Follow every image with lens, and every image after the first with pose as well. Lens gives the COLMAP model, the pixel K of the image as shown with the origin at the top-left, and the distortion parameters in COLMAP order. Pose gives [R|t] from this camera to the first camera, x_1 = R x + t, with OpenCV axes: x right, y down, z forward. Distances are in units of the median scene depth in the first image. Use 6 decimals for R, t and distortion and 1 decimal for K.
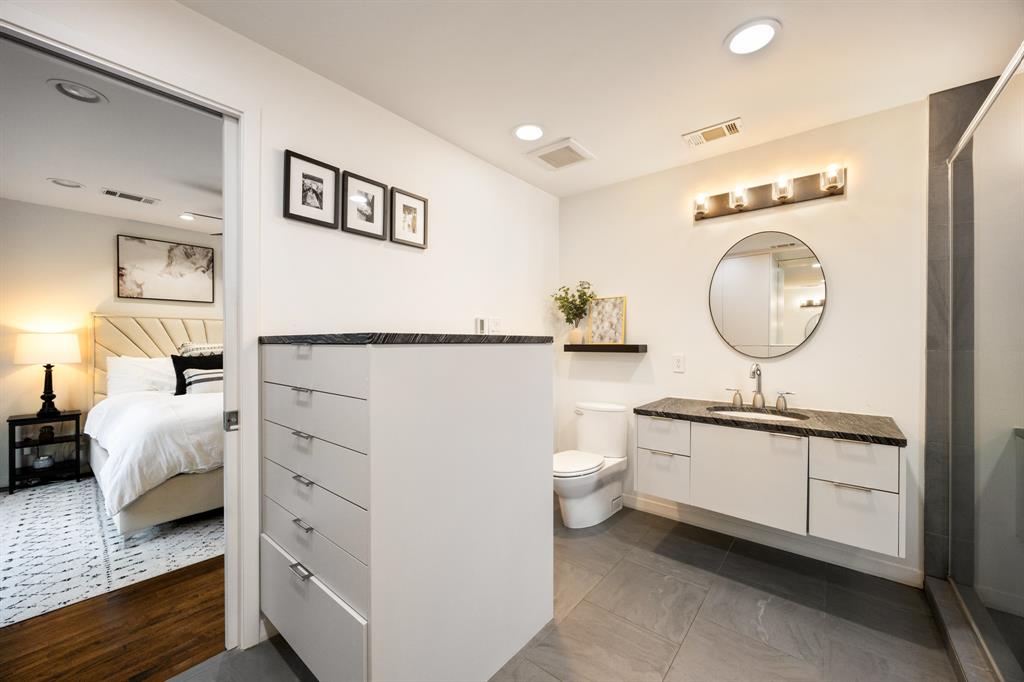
lens RADIAL K [[395.0, 0, 505.5], [0, 395.0, 343.4], [0, 0, 1]] dist [0.007478, -0.001411]
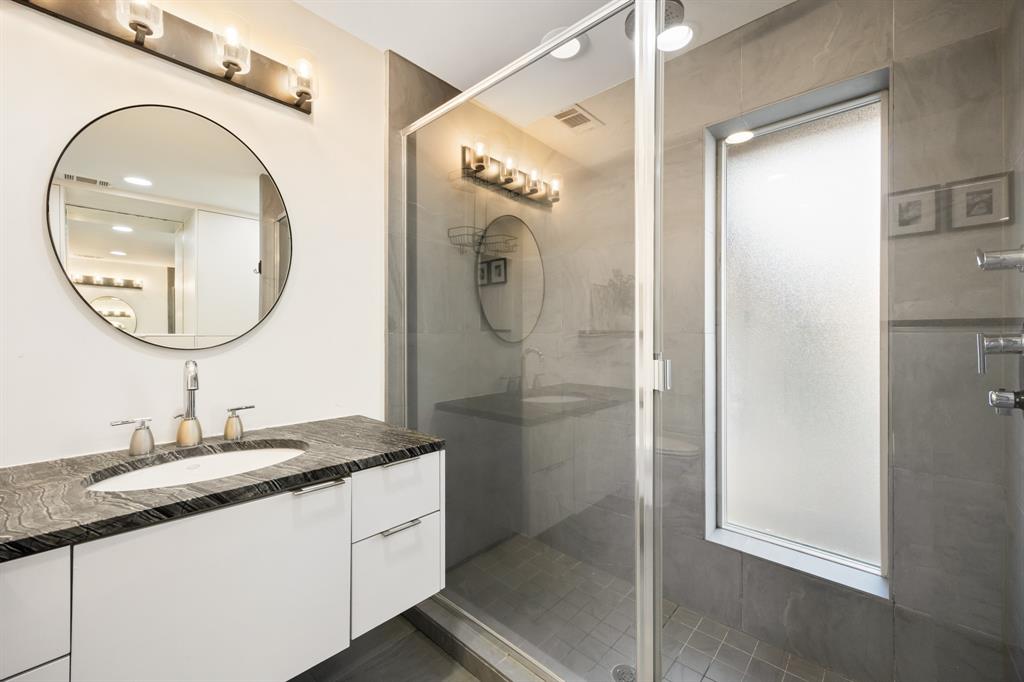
lens RADIAL K [[395.0, 0, 503.3], [0, 395.0, 339.4], [0, 0, 1]] dist [0.007478, -0.001411]
pose [[0.037863, -0.004647, 0.999272, 0.144766], [0.000354, 0.999989, 0.004637, 0.023574], [-0.999283, 0.000178, 0.037864, 0.593445]]
